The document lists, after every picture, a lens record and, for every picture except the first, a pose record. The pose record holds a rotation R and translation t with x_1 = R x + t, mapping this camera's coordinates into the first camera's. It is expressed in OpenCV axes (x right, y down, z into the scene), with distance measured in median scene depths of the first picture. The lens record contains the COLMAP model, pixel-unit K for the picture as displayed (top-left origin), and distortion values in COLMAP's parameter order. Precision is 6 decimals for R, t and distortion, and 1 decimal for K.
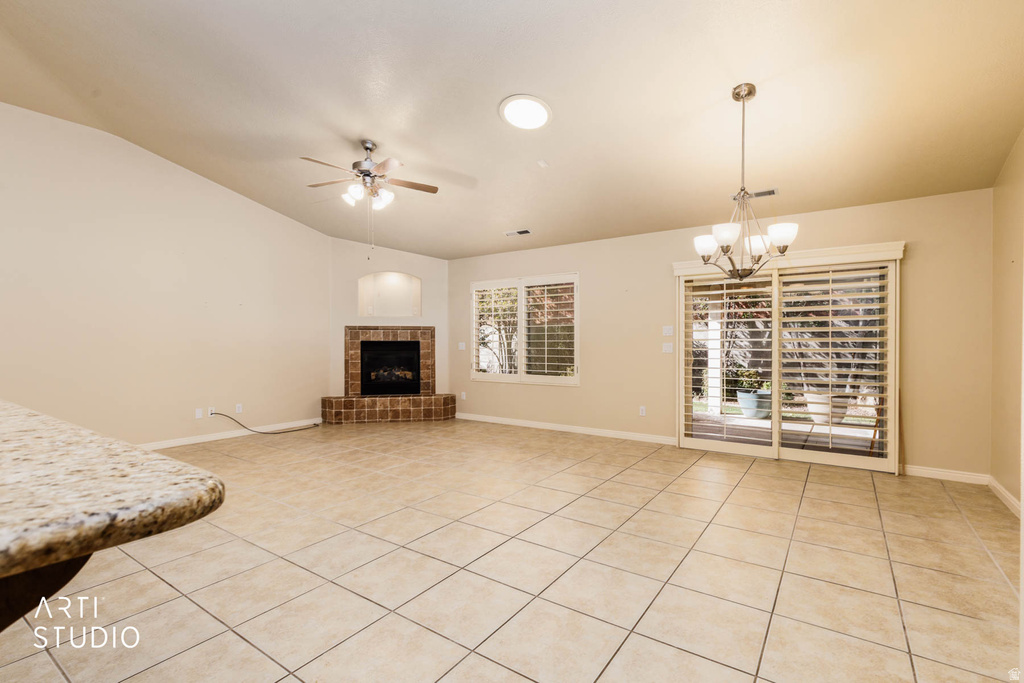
lens RADIAL K [[460.4, 0, 533.4], [0, 460.4, 346.1], [0, 0, 1]] dist [0.003763, -0.001174]
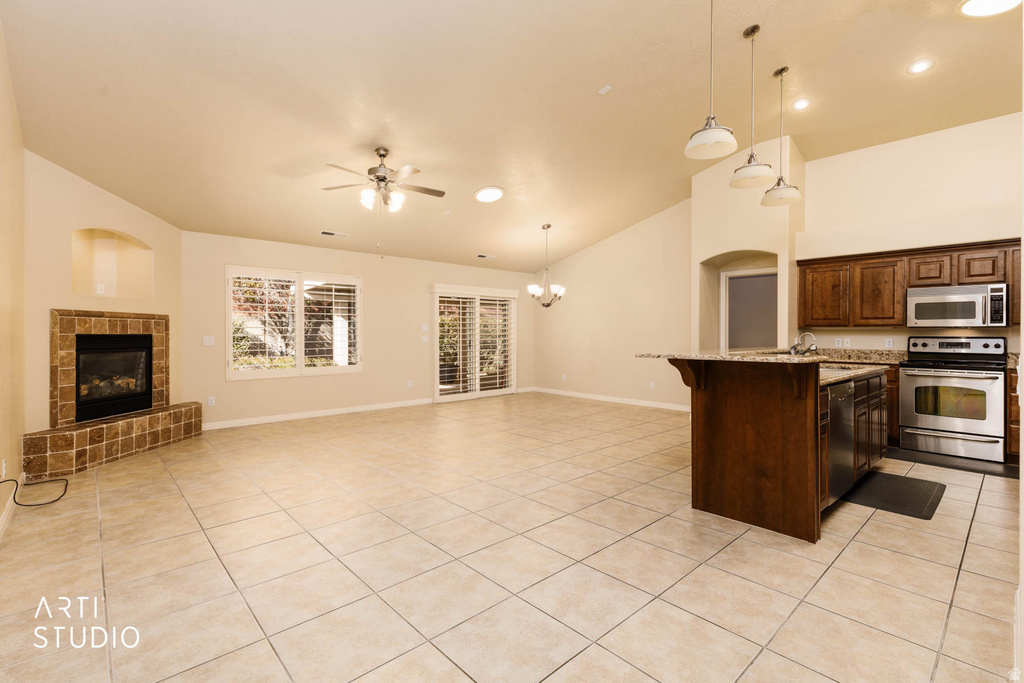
lens RADIAL K [[460.4, 0, 515.7], [0, 460.4, 333.1], [0, 0, 1]] dist [0.003763, -0.001174]
pose [[0.223729, 0.002855, 0.974647, -0.845931], [0.008057, 0.999956, -0.004778, -0.005470], [-0.974618, 0.008922, 0.223697, 0.286648]]
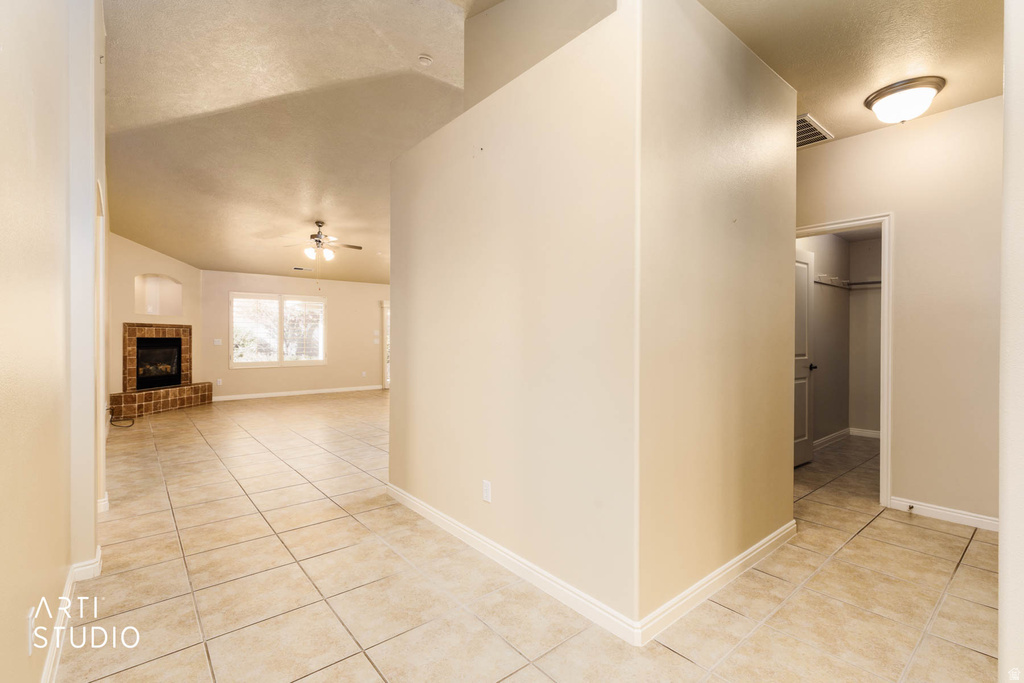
lens RADIAL K [[460.4, 0, 514.3], [0, 460.4, 338.3], [0, 0, 1]] dist [0.003763, -0.001174]
pose [[0.274284, 0.001446, 0.961648, -1.142770], [0.003043, 0.999993, -0.002372, -0.004607], [-0.961644, 0.003577, 0.274277, -0.105976]]
